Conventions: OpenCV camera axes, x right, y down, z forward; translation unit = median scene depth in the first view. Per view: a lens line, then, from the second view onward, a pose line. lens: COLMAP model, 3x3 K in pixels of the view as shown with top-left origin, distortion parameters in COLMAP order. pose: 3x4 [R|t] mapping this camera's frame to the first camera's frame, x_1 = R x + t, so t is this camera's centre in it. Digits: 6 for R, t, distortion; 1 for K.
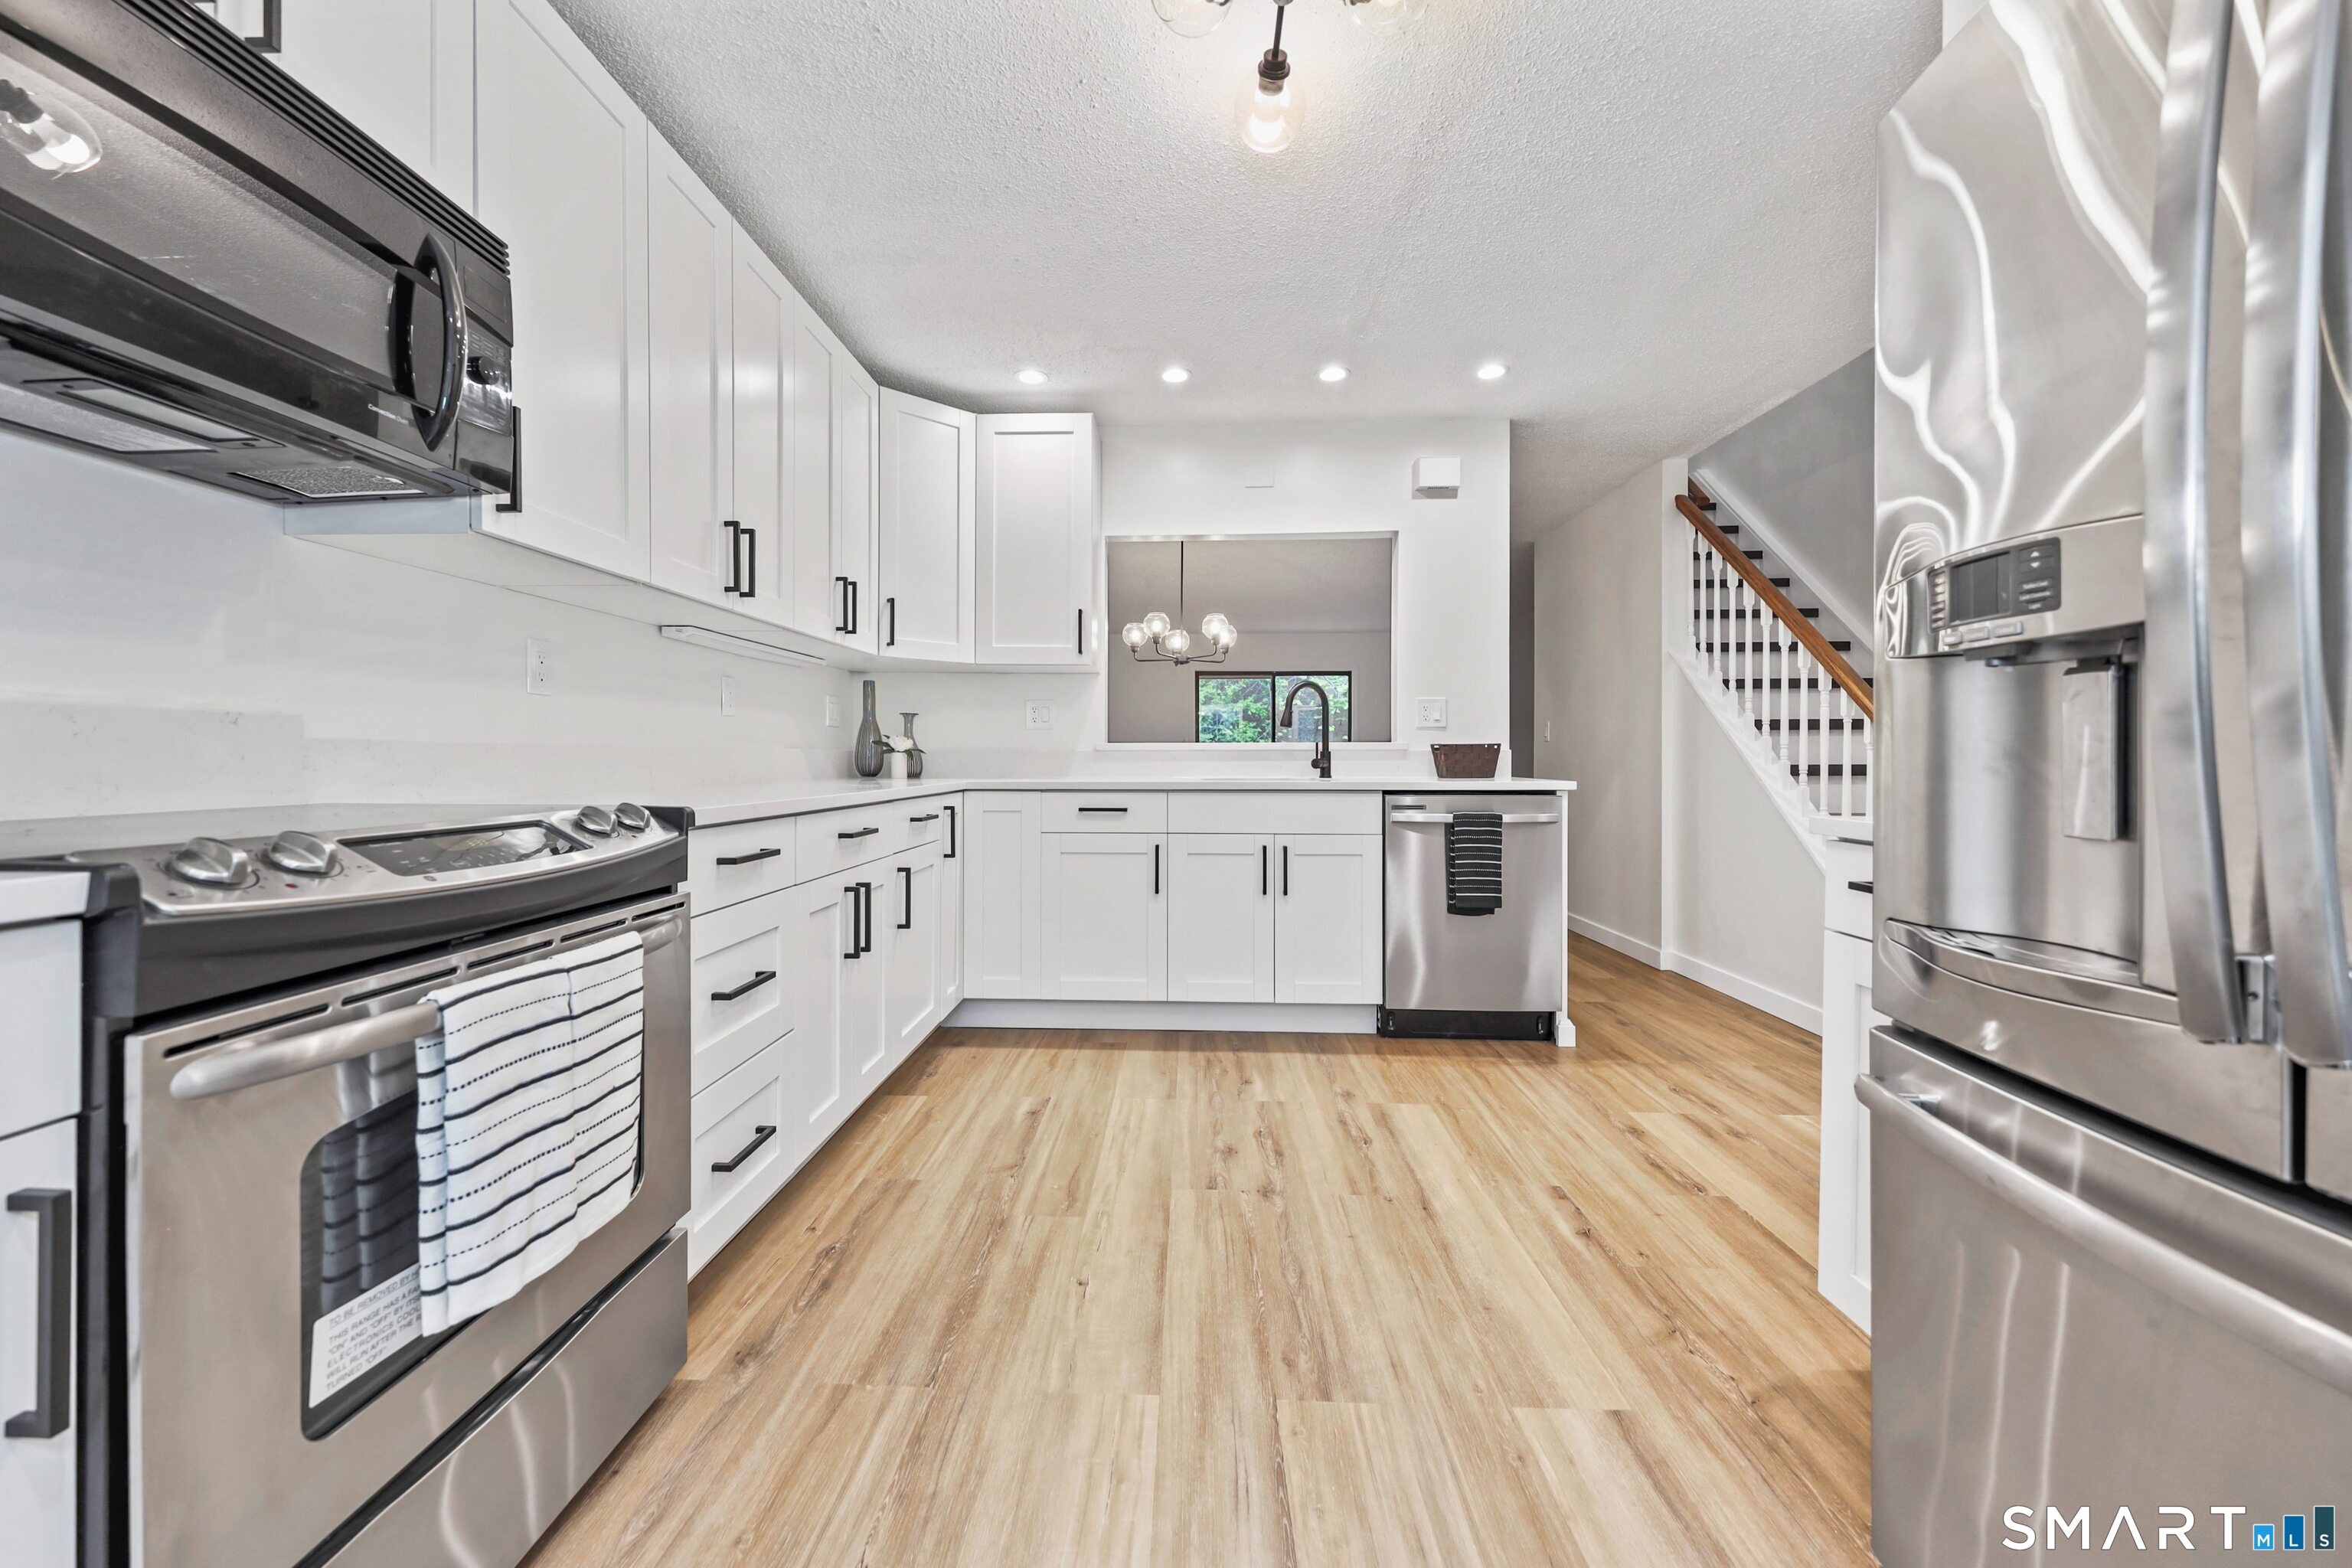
lens RADIAL K [[907.7, 0, 1158.8], [0, 907.7, 762.0], [0, 0, 1]] dist [0.001228, -0.000117]
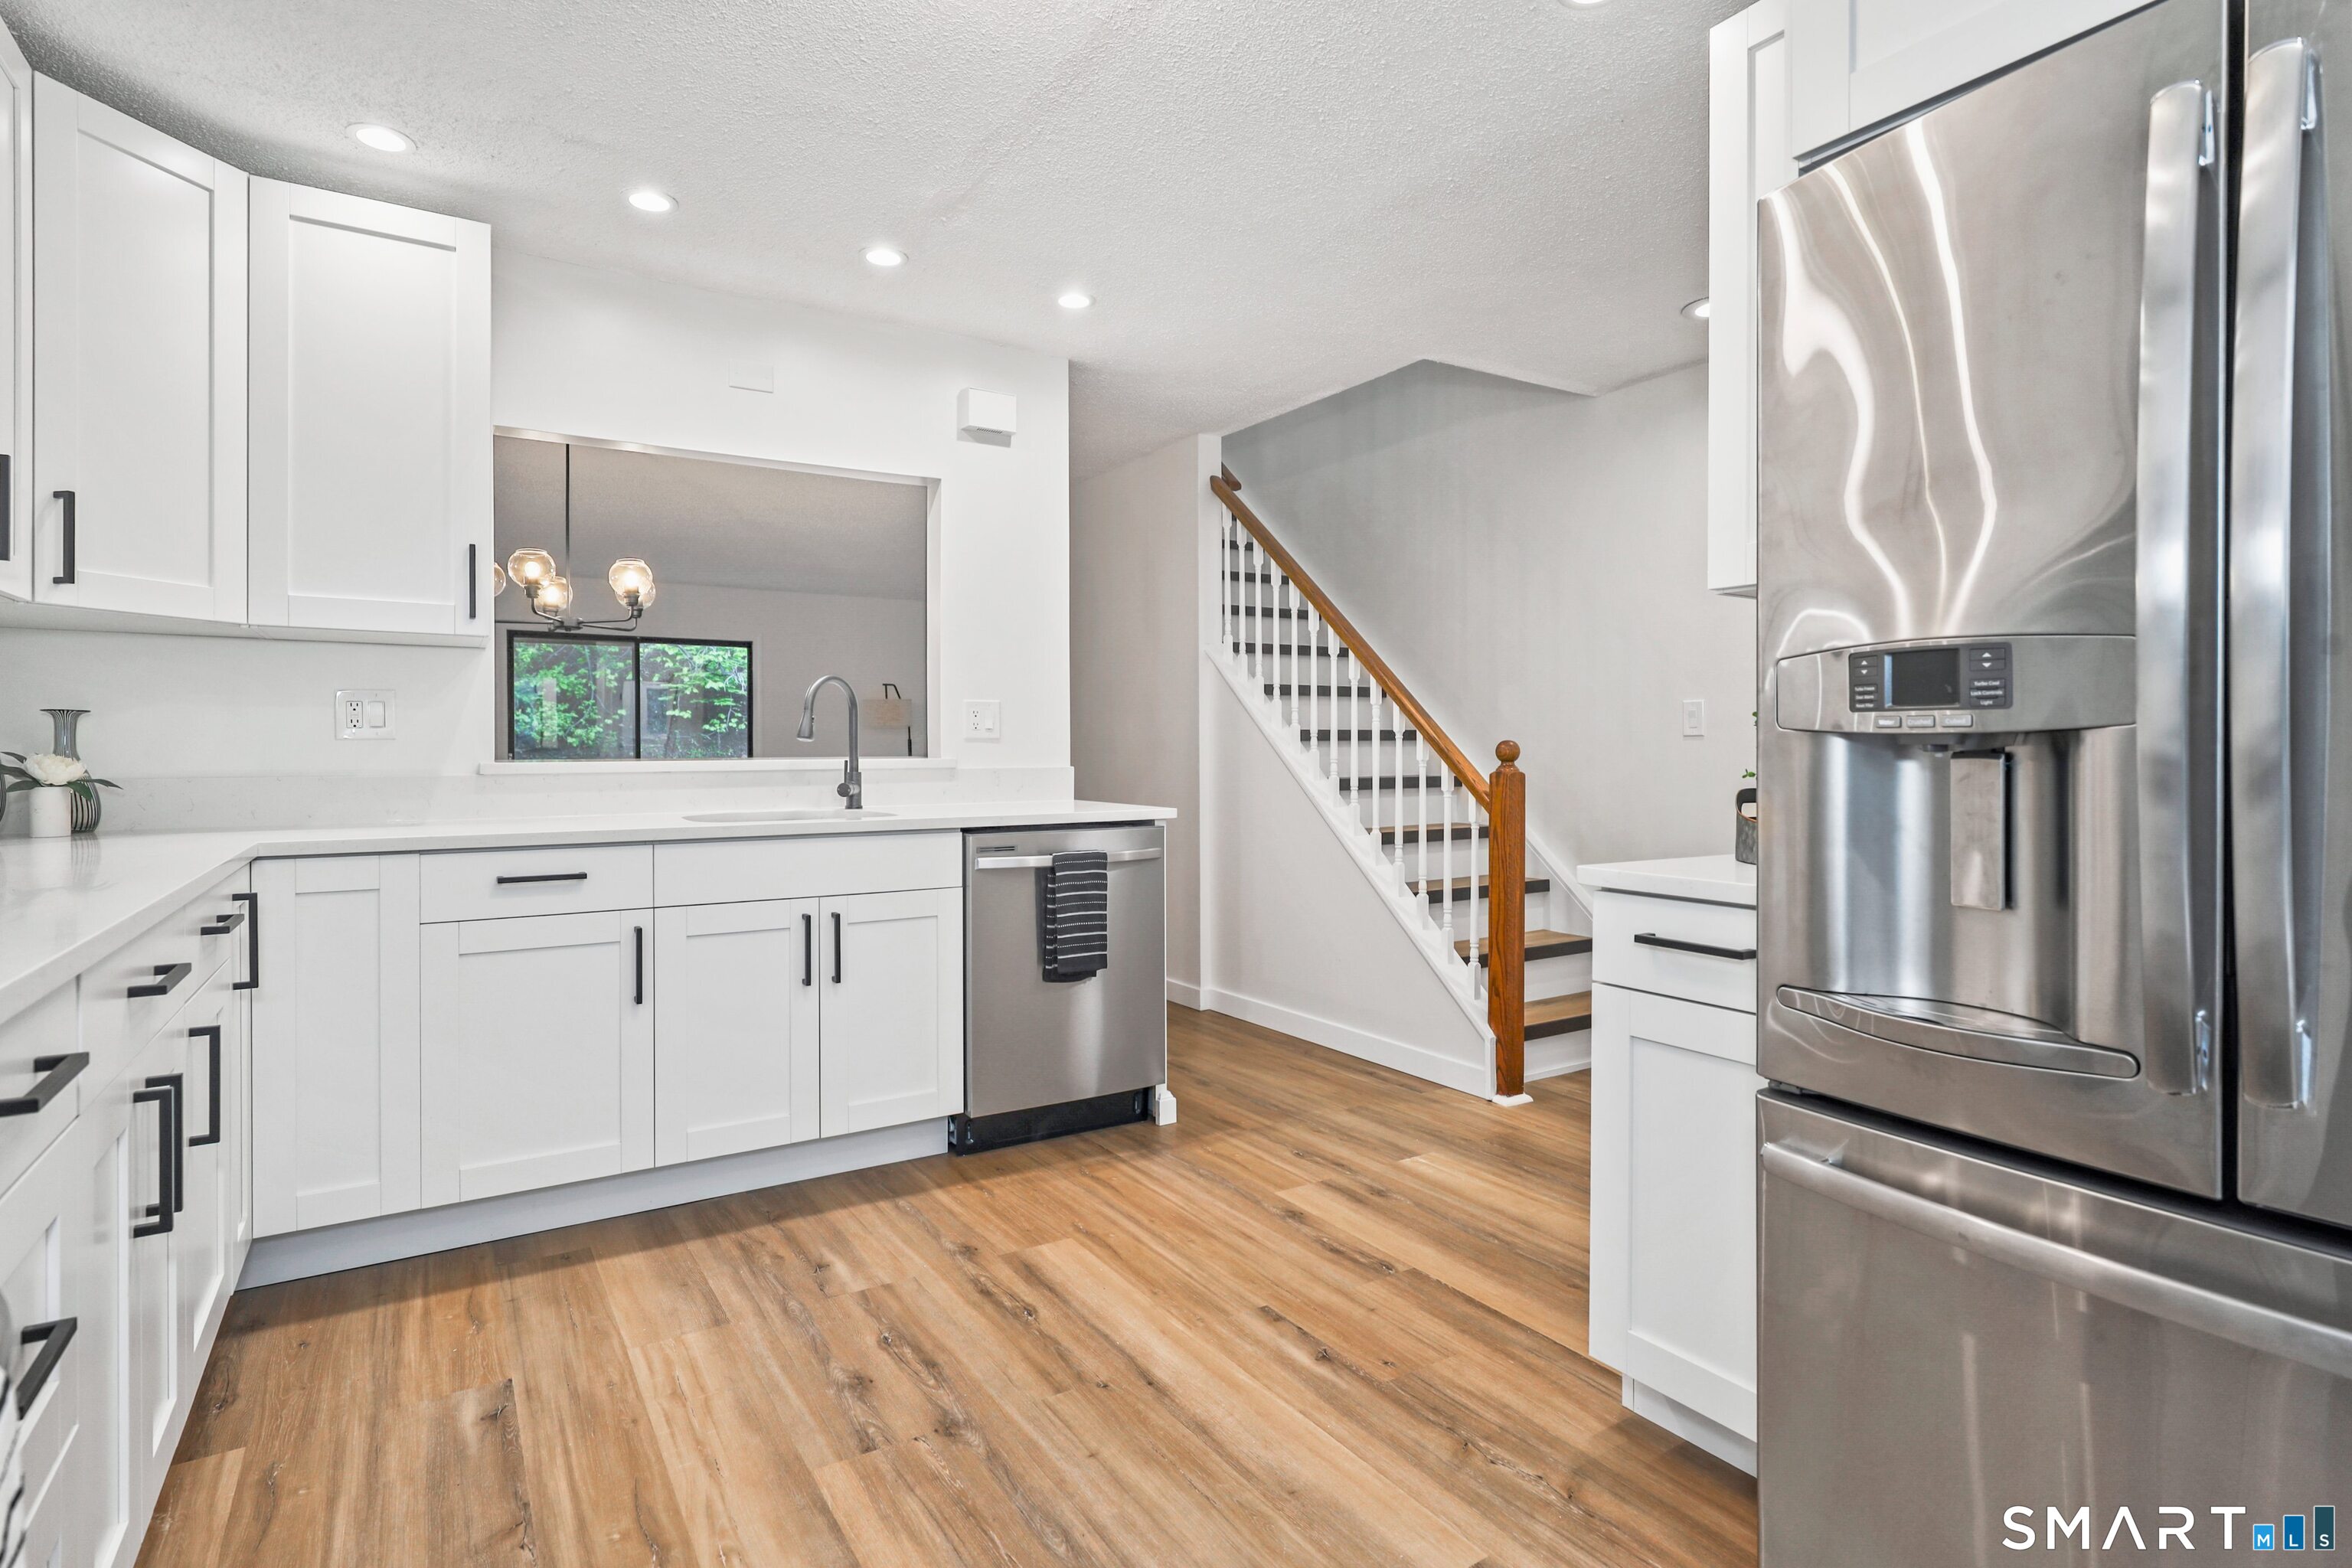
lens RADIAL K [[1178.1, 0, 1166.0], [0, 1178.1, 751.3], [0, 0, 1]] dist [0.004116, -0.000349]
pose [[0.822727, -0.004603, 0.568418, -0.182868], [0.006114, 0.999981, -0.000752, -0.032963], [-0.568404, 0.004094, 0.822740, 0.109864]]
